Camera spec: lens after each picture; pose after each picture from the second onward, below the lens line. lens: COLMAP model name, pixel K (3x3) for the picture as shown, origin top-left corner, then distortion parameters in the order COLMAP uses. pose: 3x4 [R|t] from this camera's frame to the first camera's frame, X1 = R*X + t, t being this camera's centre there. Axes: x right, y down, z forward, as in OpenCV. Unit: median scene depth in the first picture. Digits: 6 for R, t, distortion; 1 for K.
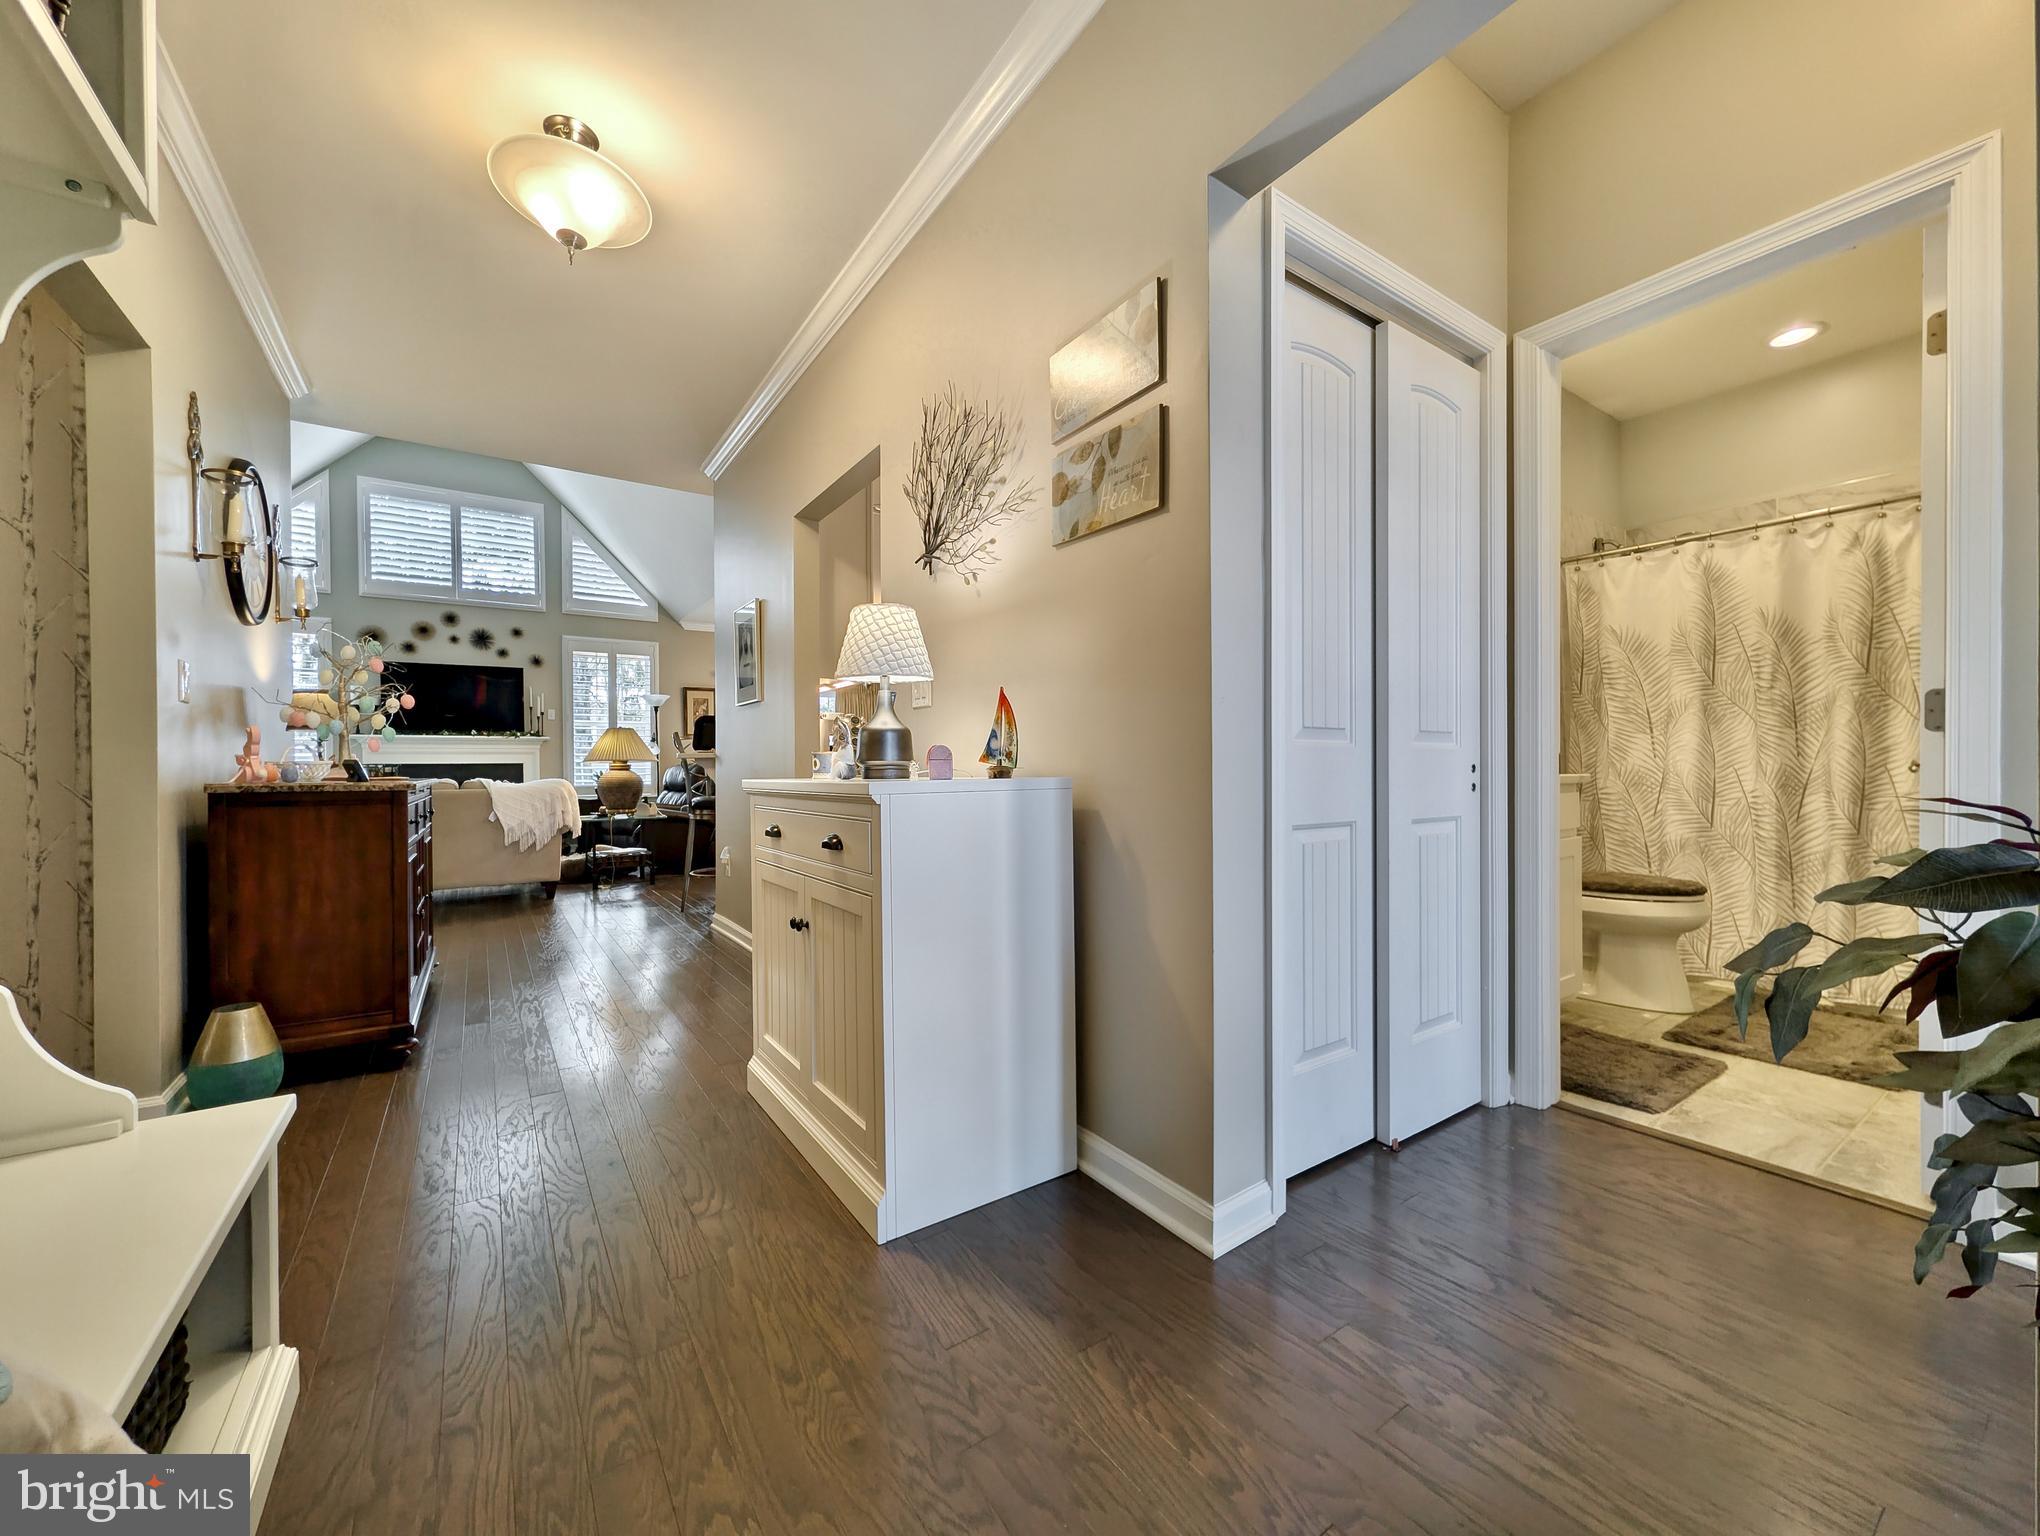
lens RADIAL K [[783.4, 0, 1012.5], [0, 783.4, 772.7], [0, 0, 1]] dist [-0.000807, 0.000355]
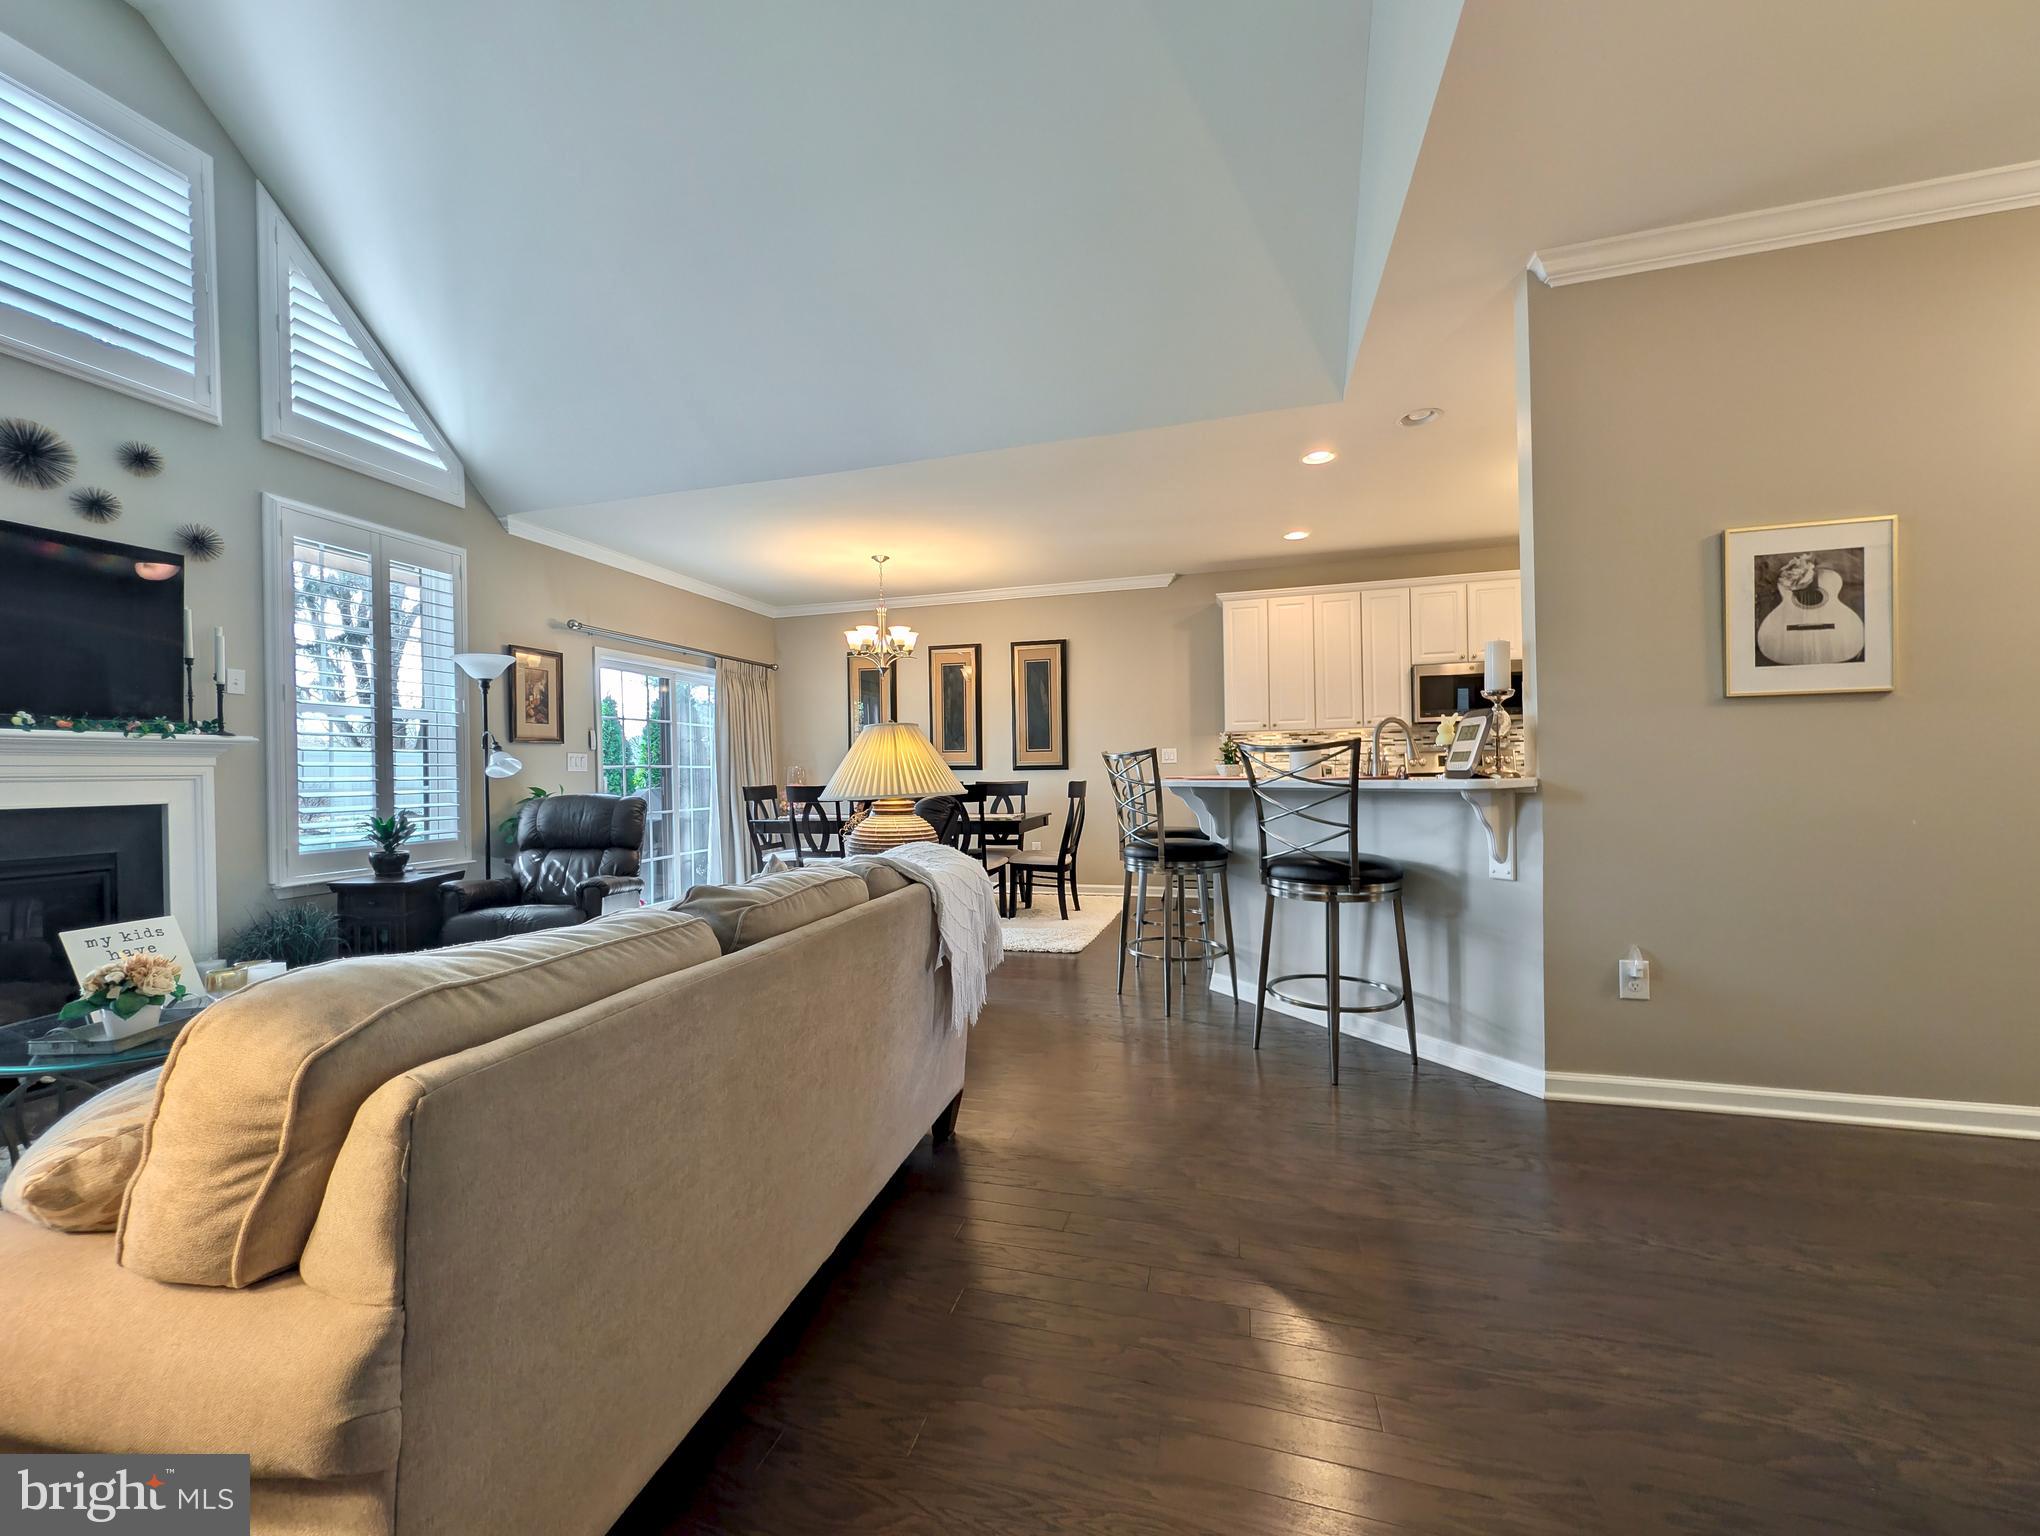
lens RADIAL K [[783.4, 0, 1012.5], [0, 783.4, 772.7], [0, 0, 1]] dist [-0.000807, 0.000355]
pose [[0.768014, -0.008167, 0.640381, -3.309213], [0.017546, 0.999812, -0.008292, -0.100746], [-0.640192, 0.017604, 0.768013, 2.644258]]
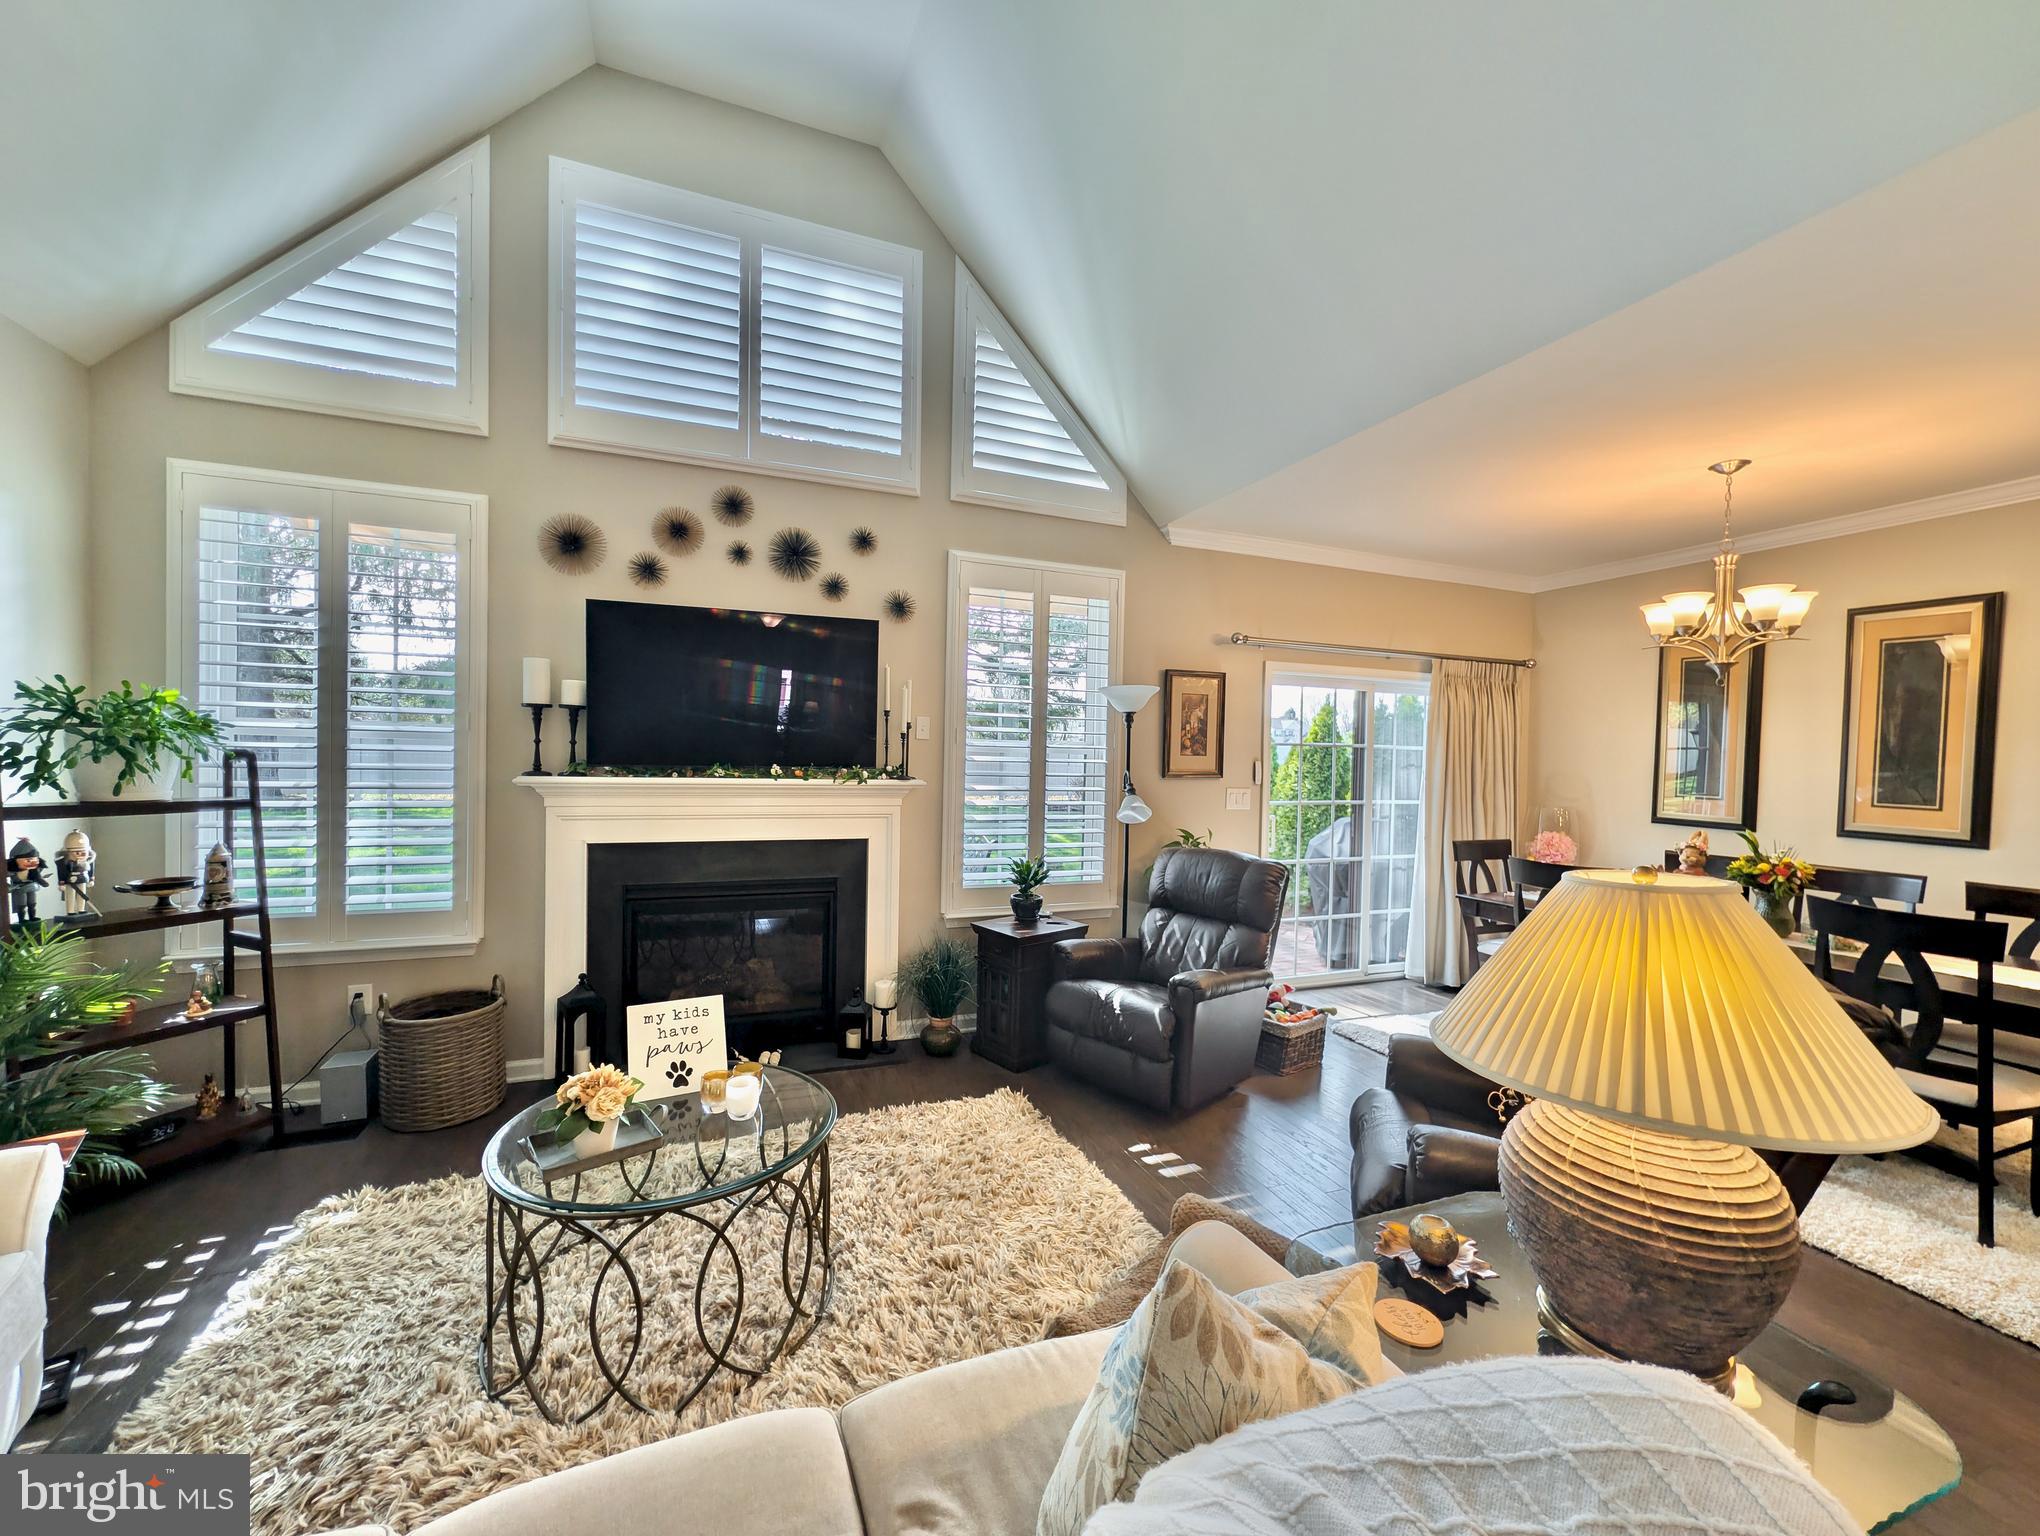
lens RADIAL K [[791.1, 0, 1010.2], [0, 791.1, 773.3], [0, 0, 1]] dist [0.001505, 0.000231]
pose [[0.973687, 0.033271, -0.225447, -2.682918], [-0.030564, 0.999413, 0.015488, -0.348481], [0.225830, -0.008190, 0.974132, 3.502535]]
